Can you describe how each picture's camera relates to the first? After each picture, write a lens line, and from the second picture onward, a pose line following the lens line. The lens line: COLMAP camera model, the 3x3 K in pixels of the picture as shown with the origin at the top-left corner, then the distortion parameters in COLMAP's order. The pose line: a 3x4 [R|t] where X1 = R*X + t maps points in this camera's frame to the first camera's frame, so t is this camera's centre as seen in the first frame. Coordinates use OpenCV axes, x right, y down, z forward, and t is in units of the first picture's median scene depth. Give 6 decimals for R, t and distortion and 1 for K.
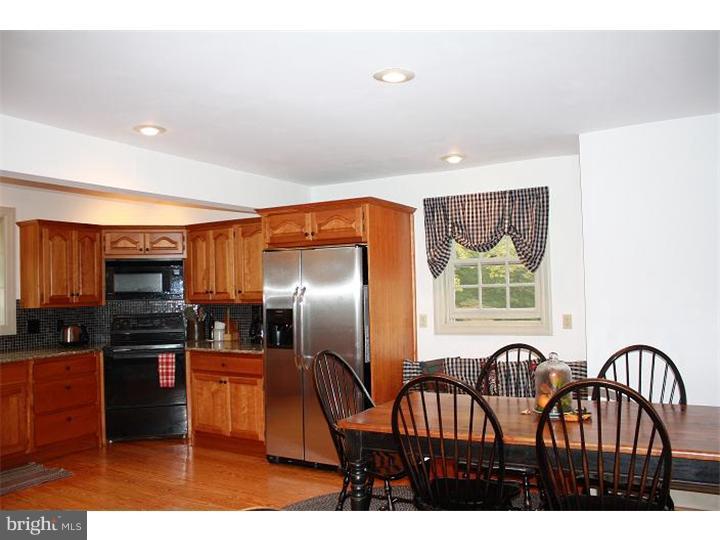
lens RADIAL K [[629.6, 0, 363.4], [0, 629.6, 269.2], [0, 0, 1]] dist [-0.136993, 0.121731]
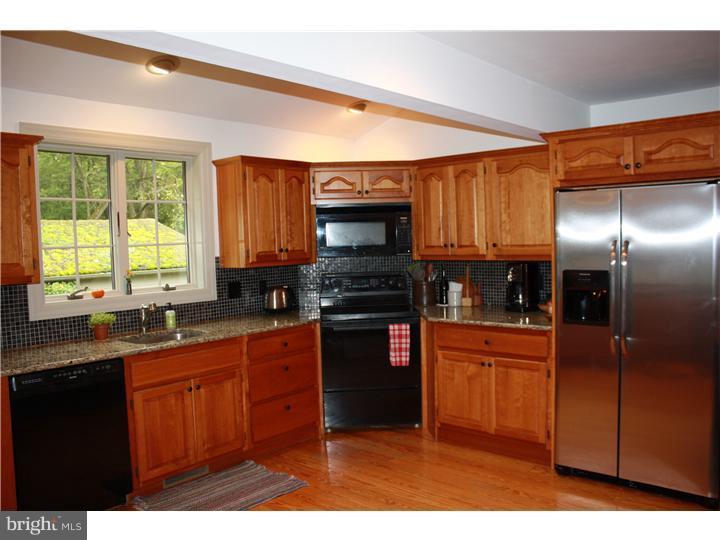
lens RADIAL K [[629.6, 0, 360.8], [0, 629.6, 269.0], [0, 0, 1]] dist [-0.136993, 0.121731]
pose [[0.982478, 0.003156, -0.186354, -0.226395], [0.013140, 0.996196, 0.086150, -0.003325], [0.185917, -0.087089, 0.978698, 0.224881]]
